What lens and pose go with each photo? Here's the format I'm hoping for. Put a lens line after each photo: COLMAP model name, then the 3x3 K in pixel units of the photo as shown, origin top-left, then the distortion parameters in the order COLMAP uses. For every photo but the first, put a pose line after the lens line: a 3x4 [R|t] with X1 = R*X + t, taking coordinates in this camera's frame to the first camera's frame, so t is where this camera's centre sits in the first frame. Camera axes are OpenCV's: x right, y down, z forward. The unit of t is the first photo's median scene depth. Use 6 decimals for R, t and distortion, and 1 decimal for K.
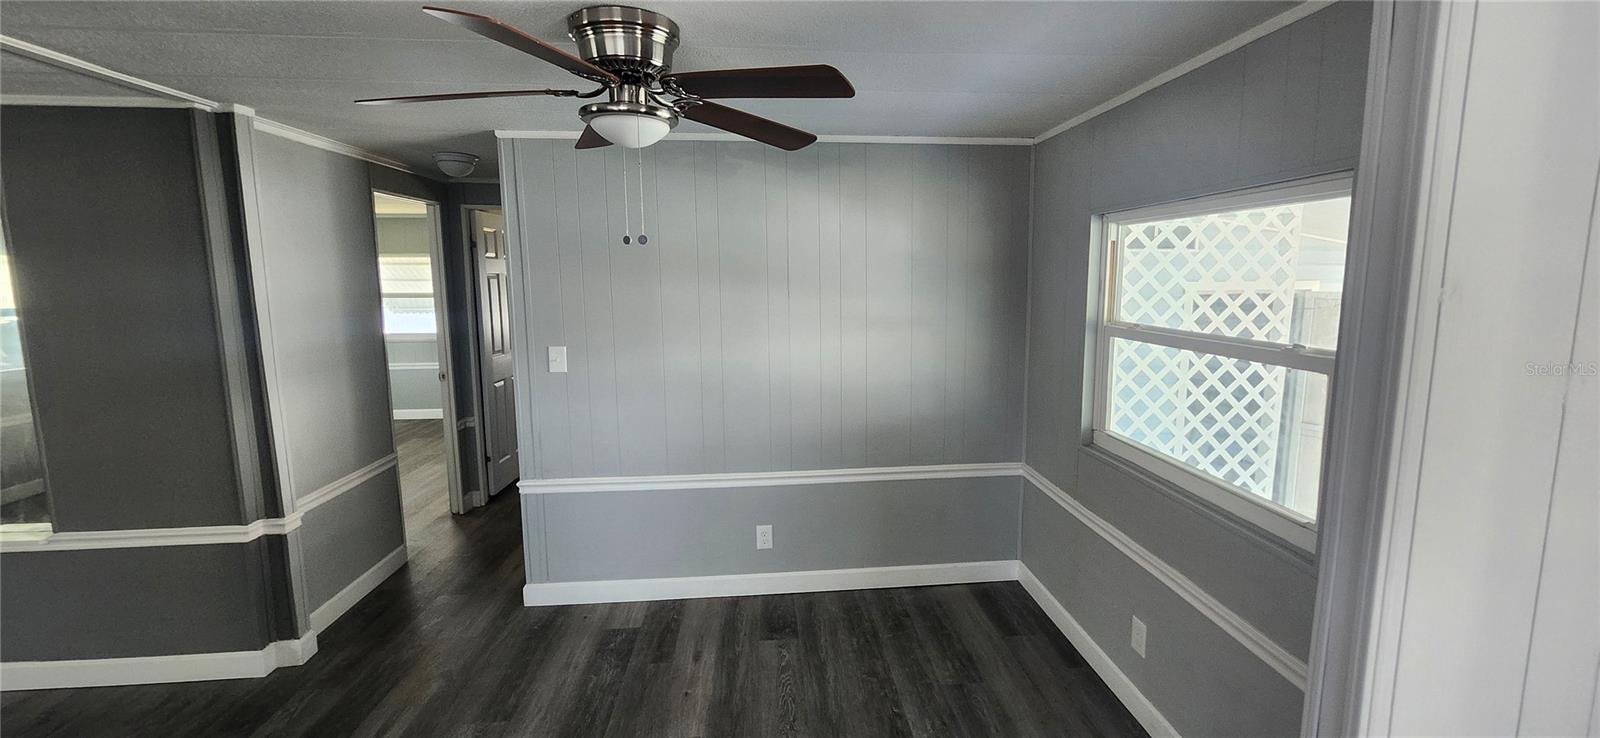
lens RADIAL K [[633.5, 0, 816.0], [0, 633.5, 355.4], [0, 0, 1]] dist [0.000900, -0.000159]
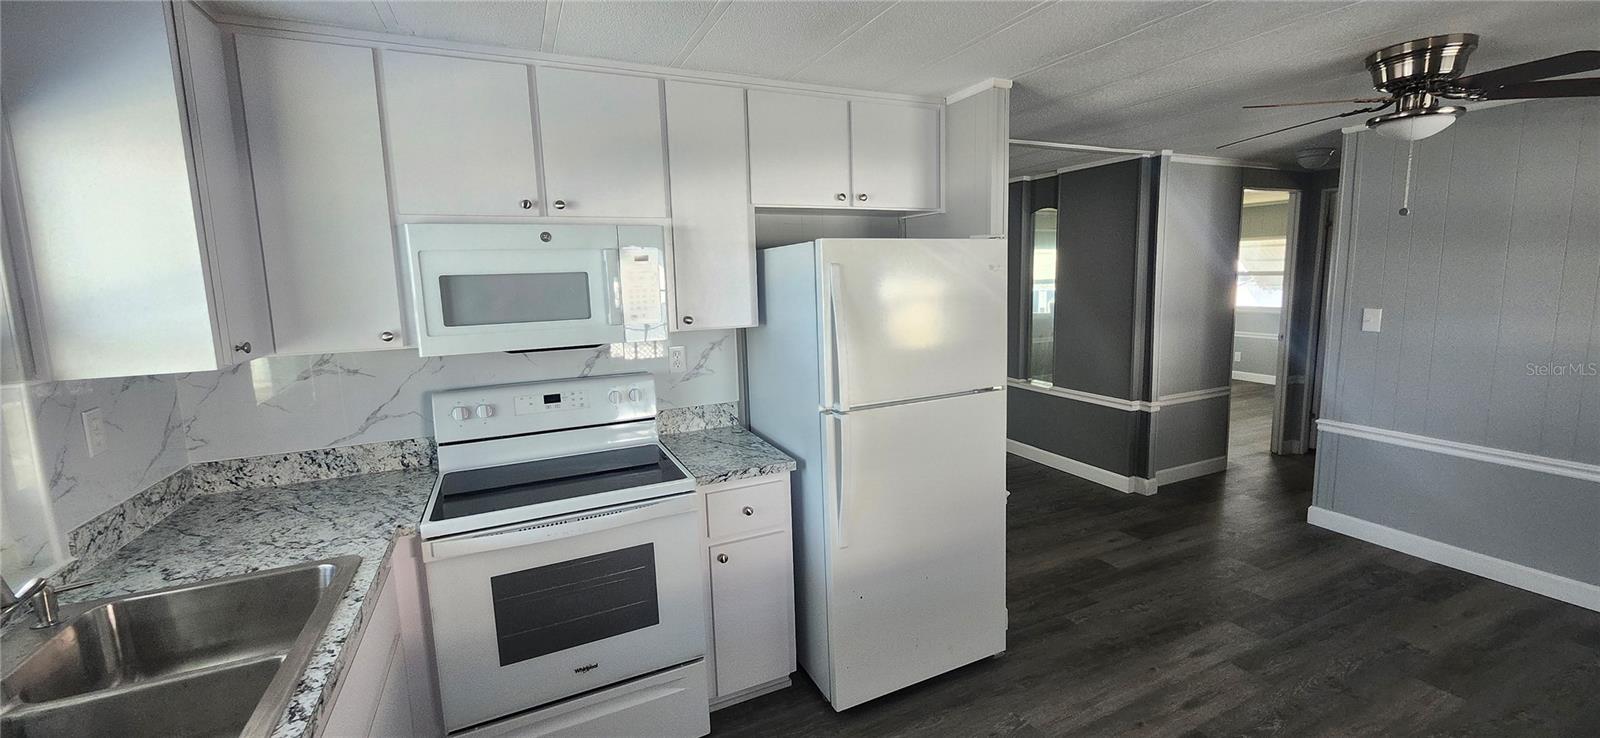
lens RADIAL K [[636.9, 0, 821.7], [0, 636.9, 358.5], [0, 0, 1]] dist [-0.000511, -0.002255]
pose [[0.351804, 0.123095, -0.927945, 0.322189], [-0.095986, 0.990834, 0.095047, 0.061938], [0.931139, 0.055632, 0.360395, -0.337286]]
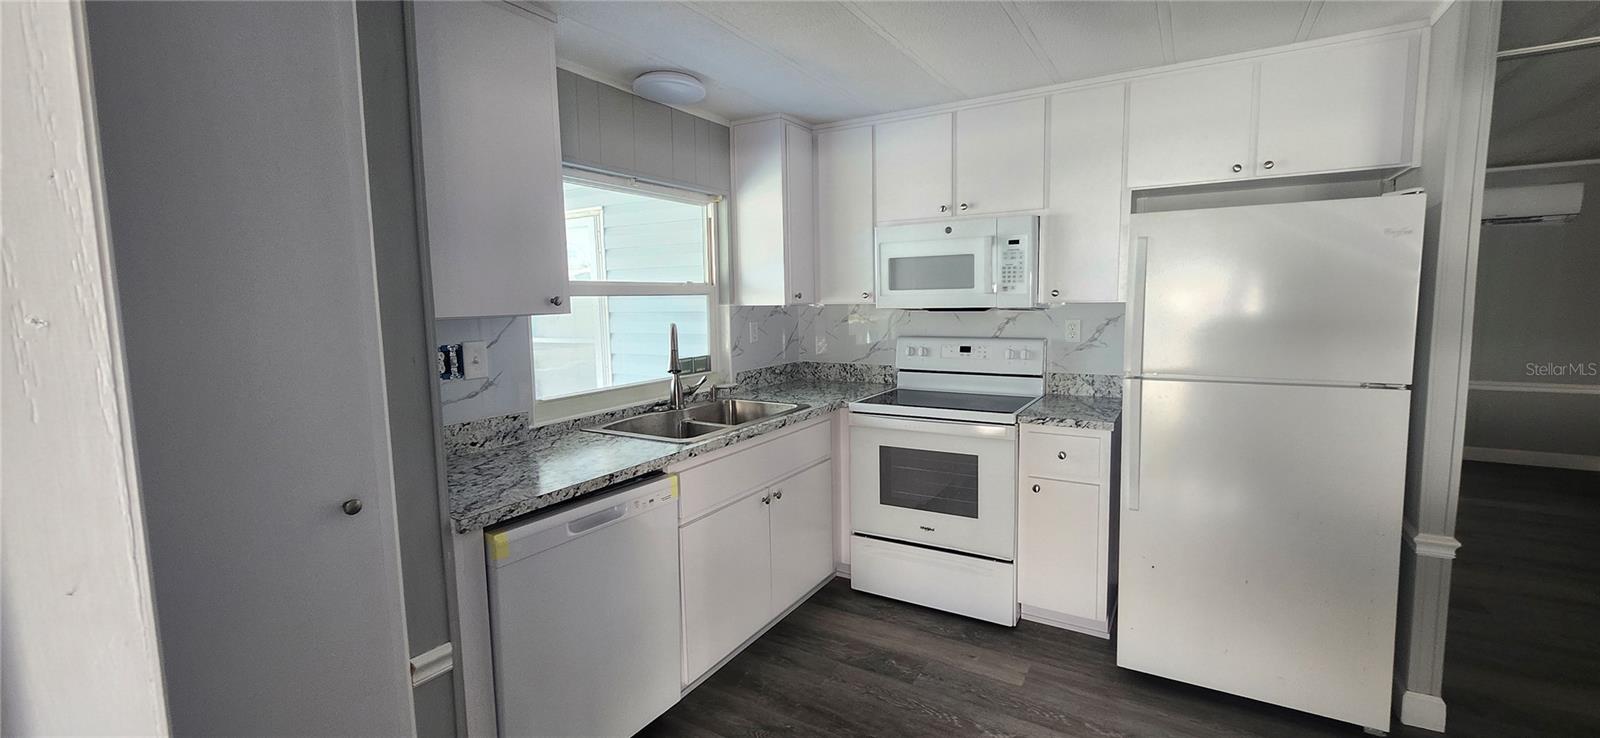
lens RADIAL K [[635.3, 0, 824.2], [0, 635.3, 362.7], [0, 0, 1]] dist [0.002944, 0.000078]
pose [[-0.581924, 0.100374, -0.807025, 0.491912], [-0.082989, 0.979844, 0.181709, 0.064283], [0.808998, 0.172715, -0.561865, 0.054666]]
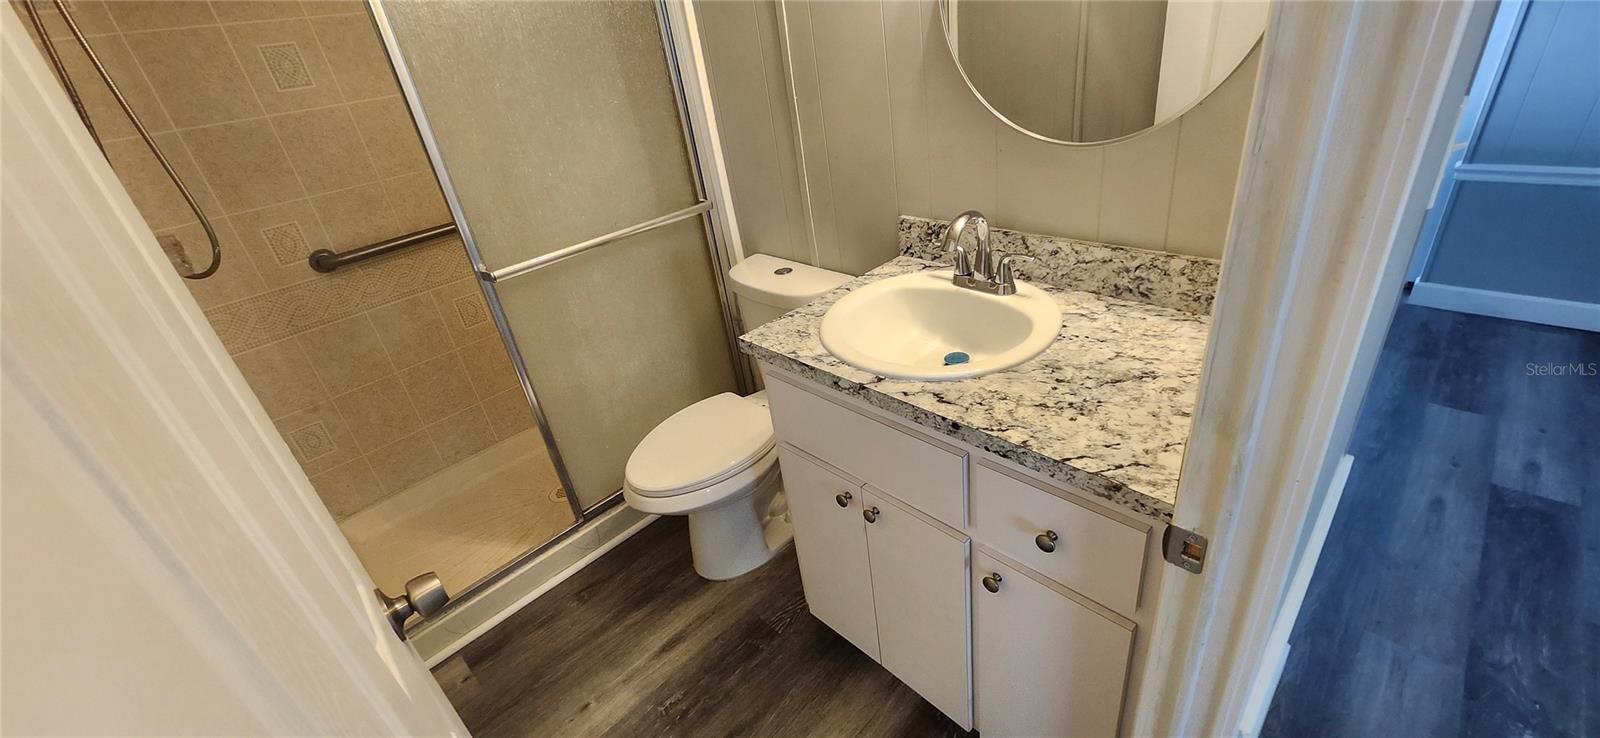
lens RADIAL K [[631.1, 0, 818.2], [0, 631.1, 359.5], [0, 0, 1]] dist [0.001258, -0.000433]
pose [[-0.637168, -0.292231, 0.713174, -0.539934], [0.219394, 0.818276, 0.531310, -0.130090], [-0.738839, 0.495000, -0.457265, 1.439928]]
